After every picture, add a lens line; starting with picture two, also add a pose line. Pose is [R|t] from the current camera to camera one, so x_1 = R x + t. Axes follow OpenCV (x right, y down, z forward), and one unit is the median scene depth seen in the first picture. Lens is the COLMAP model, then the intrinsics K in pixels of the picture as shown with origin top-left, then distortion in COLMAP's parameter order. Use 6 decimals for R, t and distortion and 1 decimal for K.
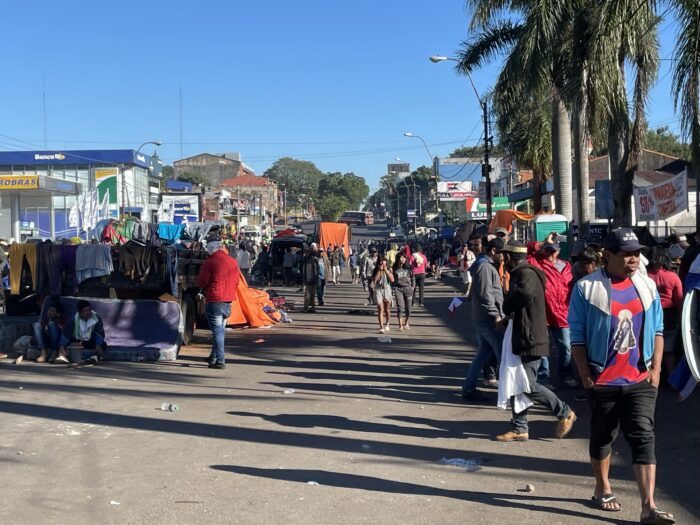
lens RADIAL K [[1101.7, 0, 352.9], [0, 1101.7, 234.4], [0, 0, 1]] dist [0.177125, -0.550339]
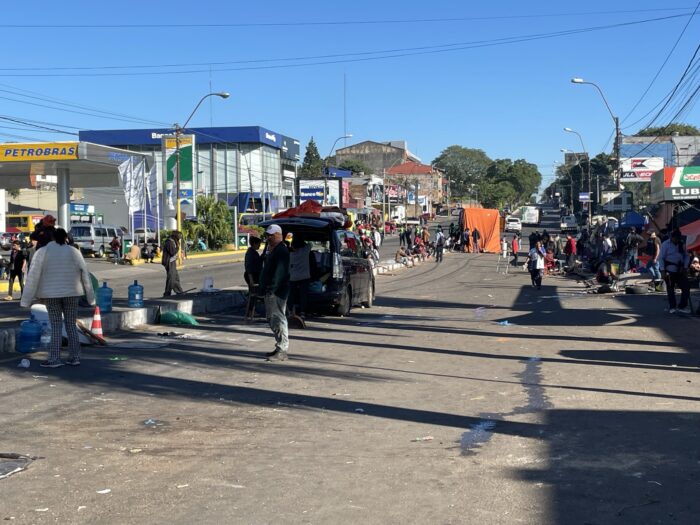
lens RADIAL K [[1030.3, 0, 350.0], [0, 1030.3, 262.5], [0, 0, 1]] dist [-0.002132, -0.011362]
pose [[0.984340, 0.009555, -0.176021, 0.012880], [-0.003628, 0.999416, 0.033964, 0.002265], [0.176242, -0.032793, 0.983800, 0.175246]]
